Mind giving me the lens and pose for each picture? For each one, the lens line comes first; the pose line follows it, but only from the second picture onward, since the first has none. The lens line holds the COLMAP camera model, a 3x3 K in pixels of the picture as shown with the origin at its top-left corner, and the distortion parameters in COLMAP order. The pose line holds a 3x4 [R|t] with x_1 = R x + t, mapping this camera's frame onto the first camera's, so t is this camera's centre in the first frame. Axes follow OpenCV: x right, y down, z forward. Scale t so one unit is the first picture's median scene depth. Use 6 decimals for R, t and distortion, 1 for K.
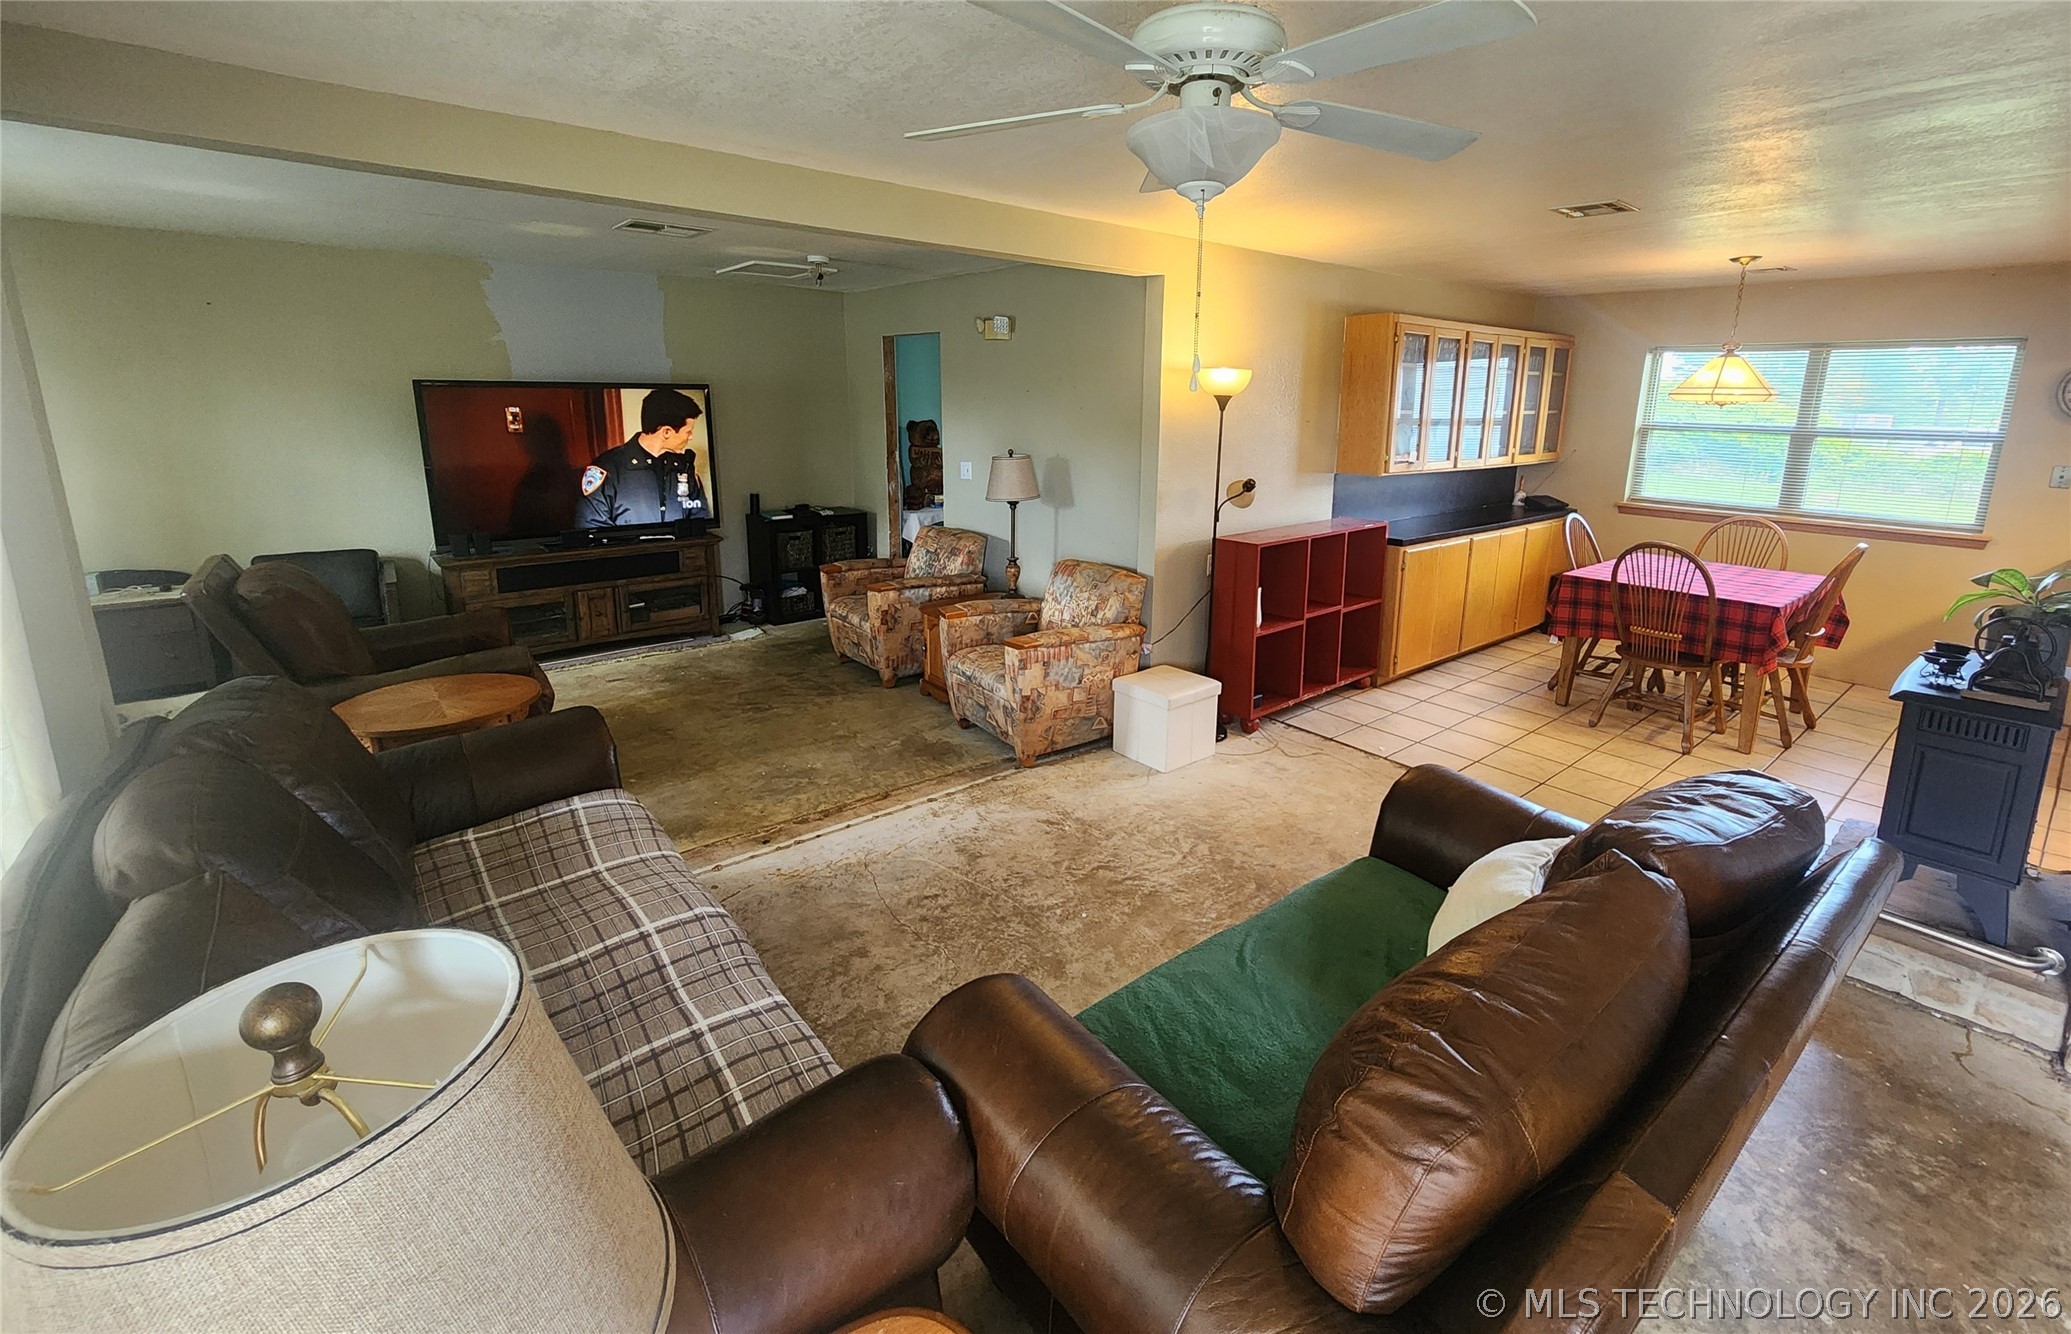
lens RADIAL K [[880.9, 0, 1078.9], [0, 880.9, 580.1], [0, 0, 1]] dist [0.002777, -0.001011]
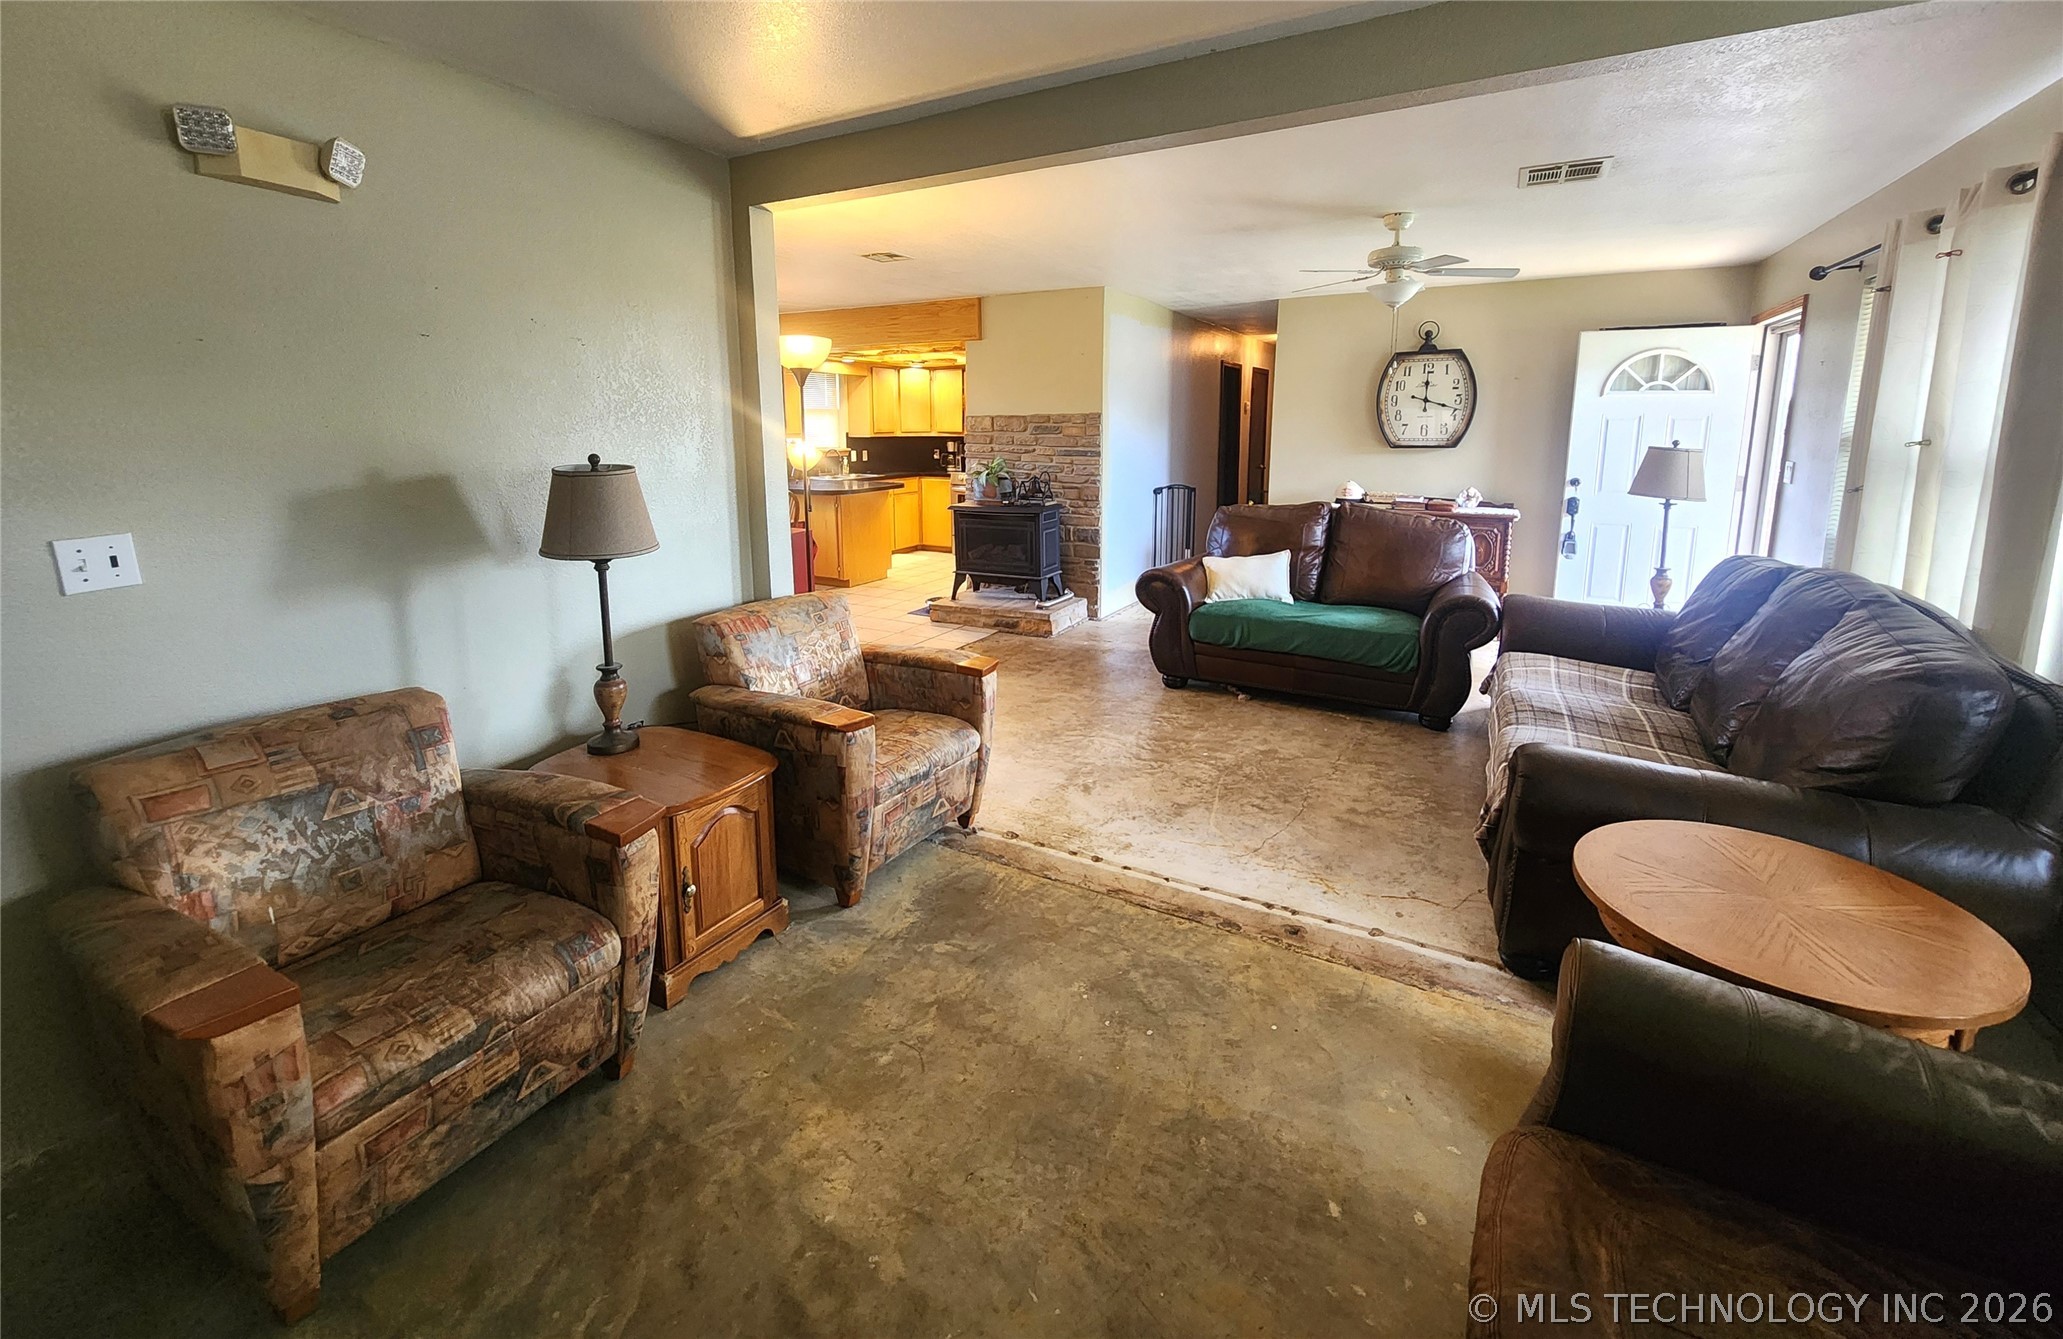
lens RADIAL K [[839.2, 0, 1033.0], [0, 839.2, 555.1], [0, 0, 1]] dist [0.000489, -0.000304]
pose [[-0.360320, -0.158995, 0.919179, -0.678020], [0.189121, 0.952453, 0.238887, -0.175823], [-0.913457, 0.259911, -0.313119, 1.026894]]
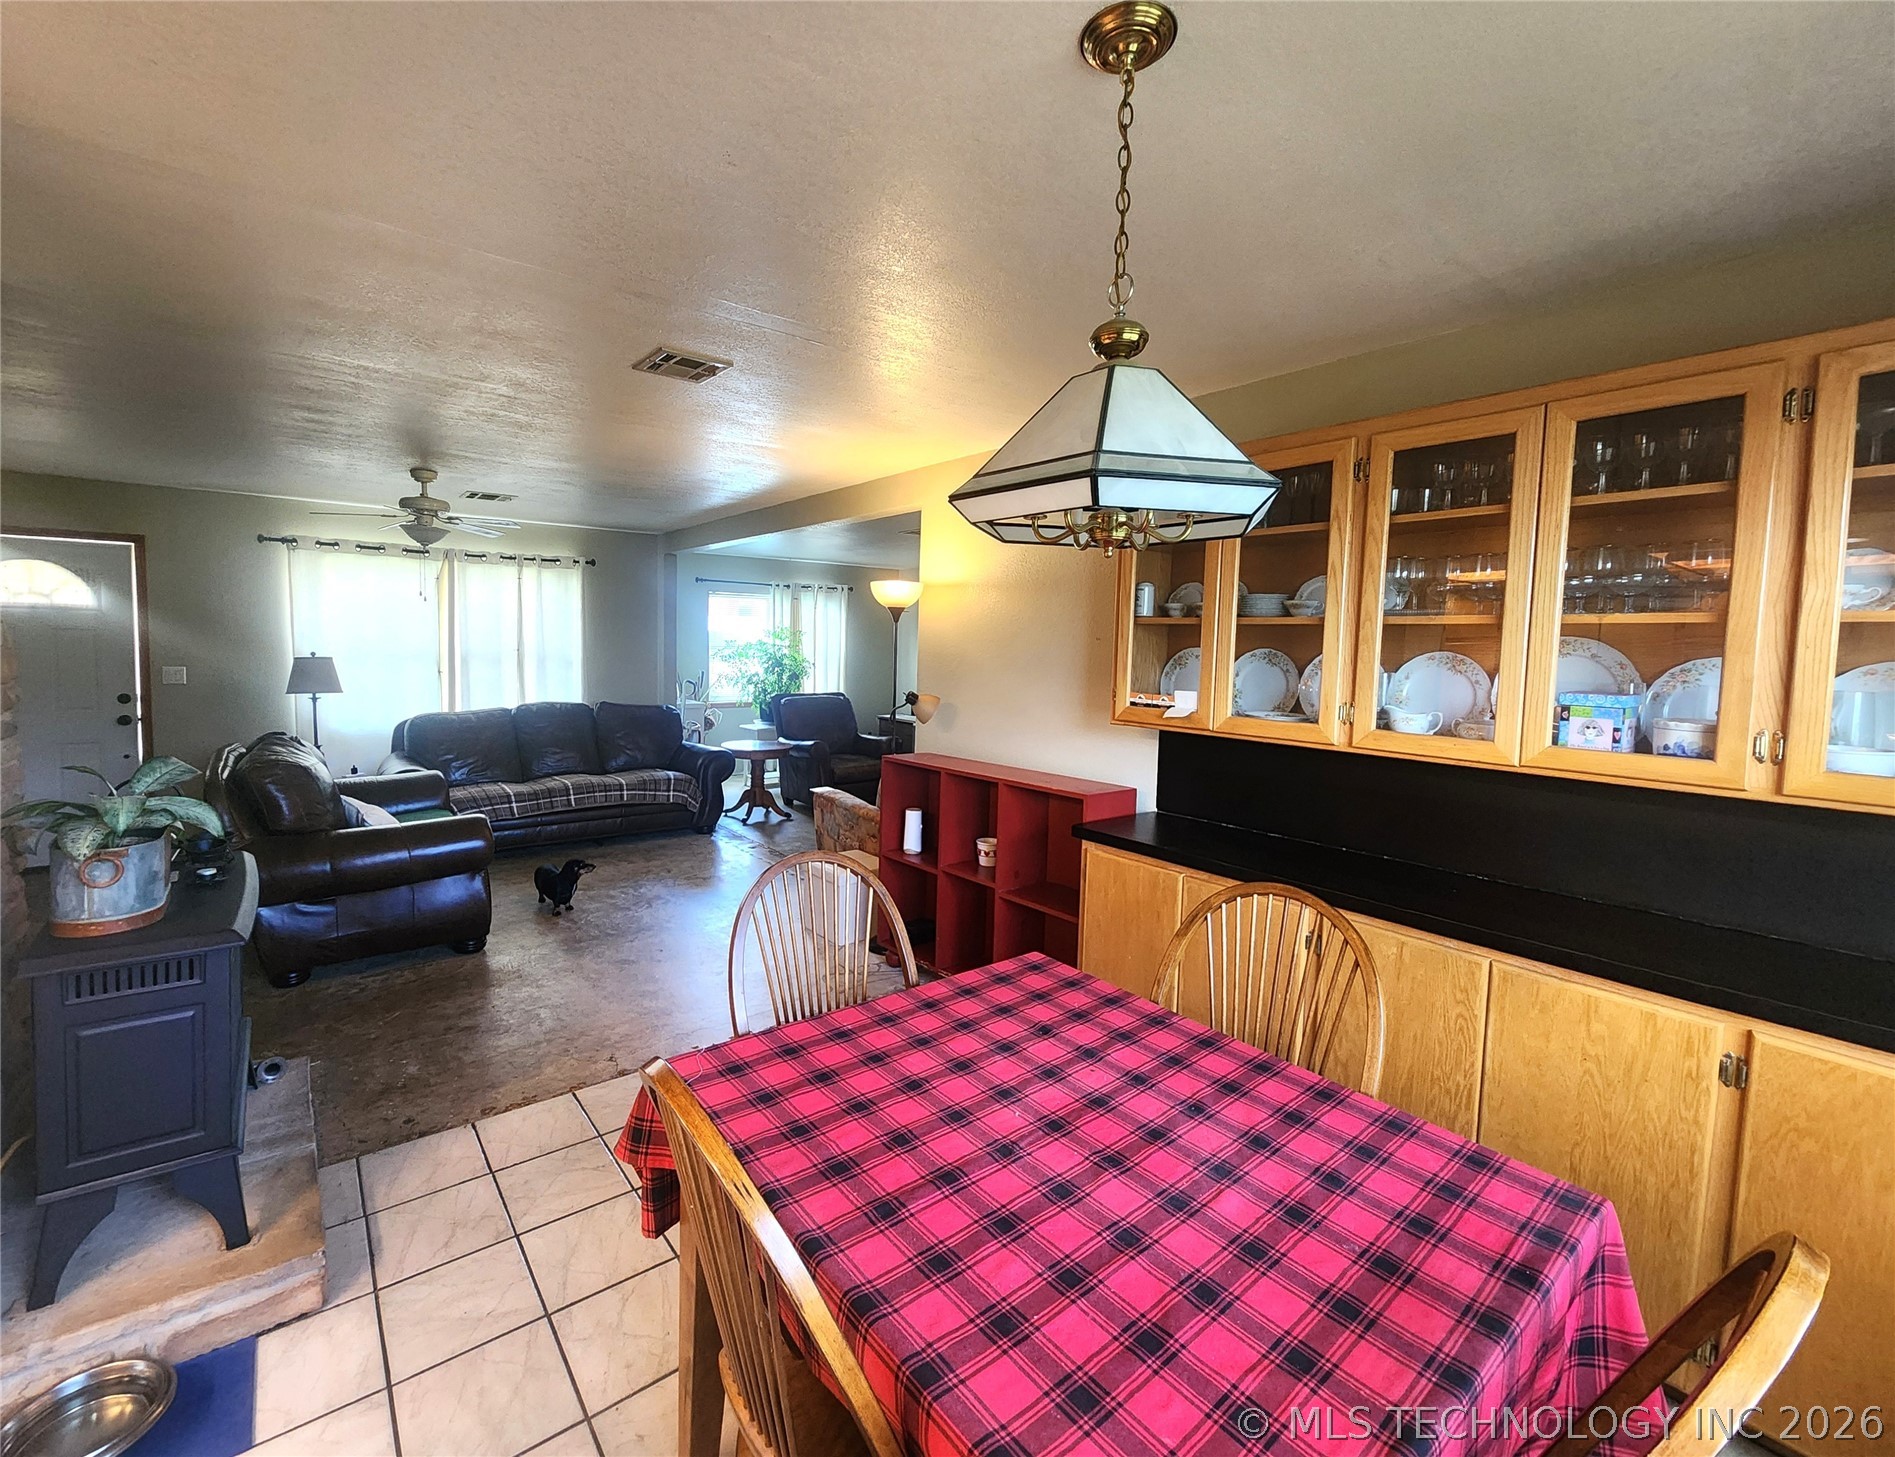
lens RADIAL K [[811.4, 0, 901.7], [0, 811.4, 698.2], [0, 0, 1]] dist [-0.003310, -0.000309]
pose [[-0.054617, 0.052314, -0.997136, 1.040298], [-0.227278, 0.971762, 0.063431, -0.156695], [0.972297, 0.230092, -0.041185, 0.999400]]
